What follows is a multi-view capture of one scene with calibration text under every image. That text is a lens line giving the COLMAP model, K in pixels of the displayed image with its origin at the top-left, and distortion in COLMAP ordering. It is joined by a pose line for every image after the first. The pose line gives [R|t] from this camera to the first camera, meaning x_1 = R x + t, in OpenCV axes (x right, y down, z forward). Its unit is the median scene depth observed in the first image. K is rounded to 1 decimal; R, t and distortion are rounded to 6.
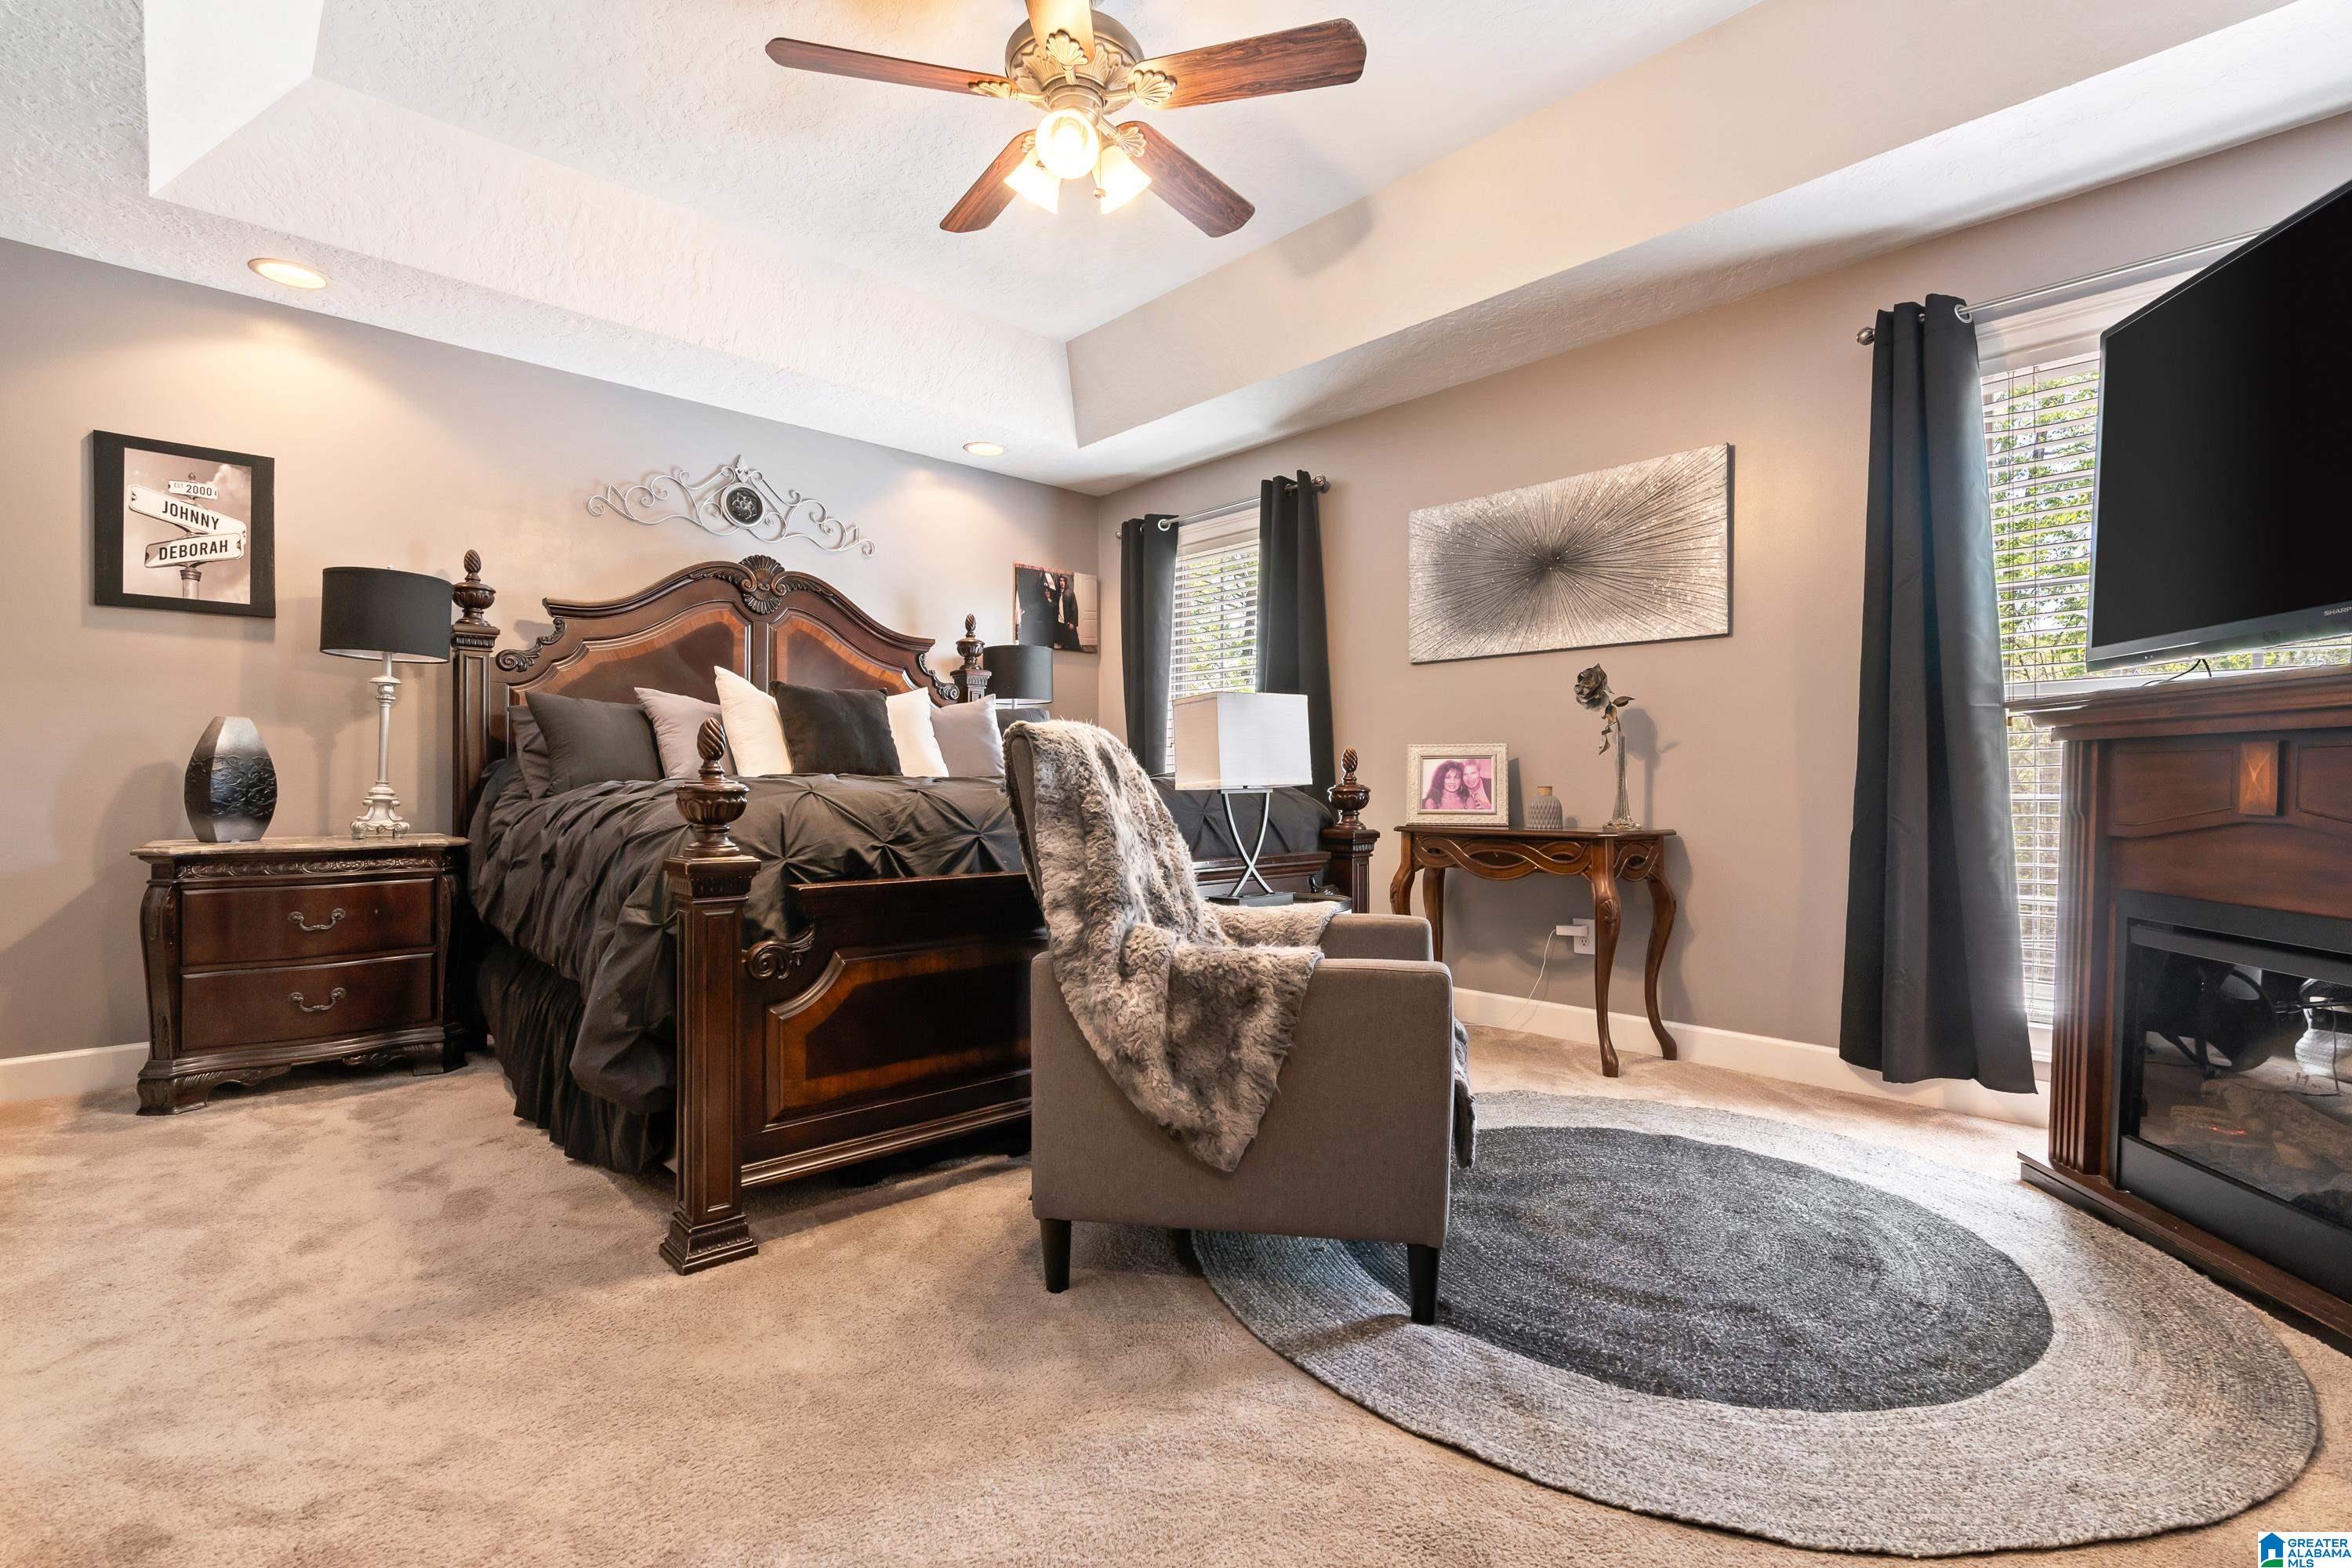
lens RADIAL K [[1079.5, 0, 1179.8], [0, 1079.5, 793.1], [0, 0, 1]] dist [-0.000248, -0.000100]
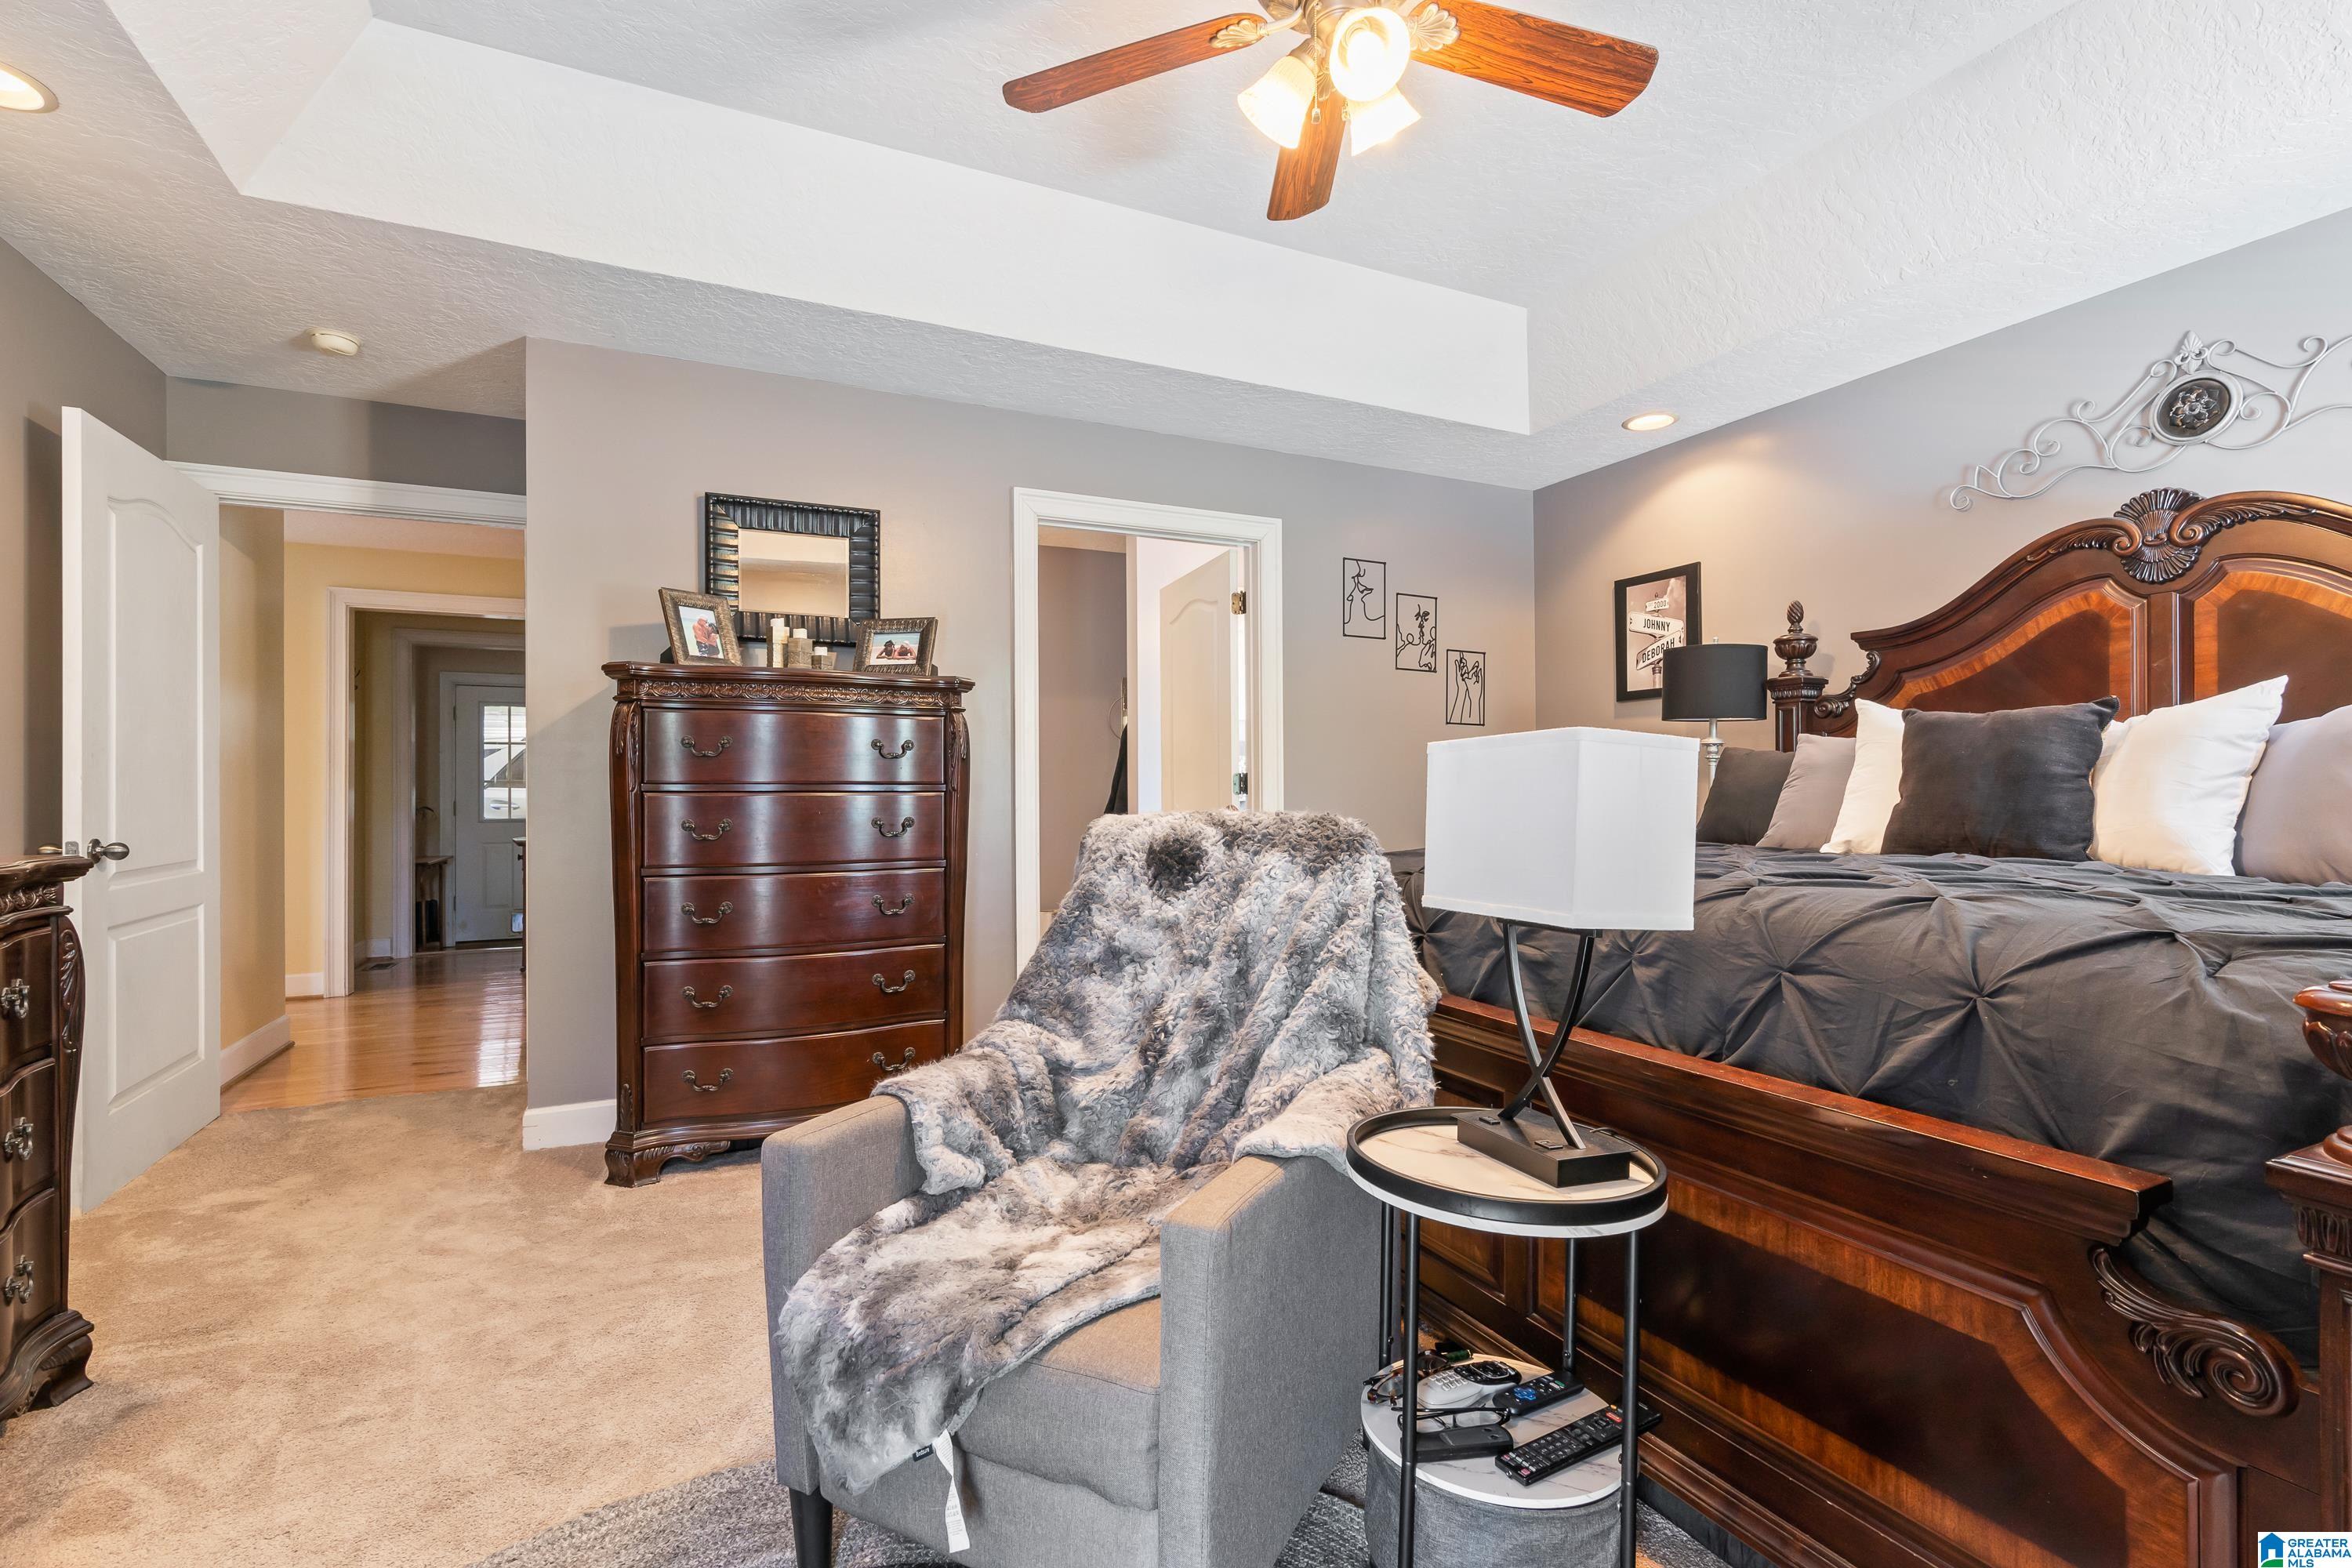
lens RADIAL K [[1079.5, 0, 1179.8], [0, 1079.5, 793.1], [0, 0, 1]] dist [-0.000248, -0.000100]
pose [[-0.303001, 0.004273, -0.952981, 0.458937], [-0.002433, 0.999983, 0.005257, -0.052462], [0.952987, 0.003912, -0.302986, 0.761870]]
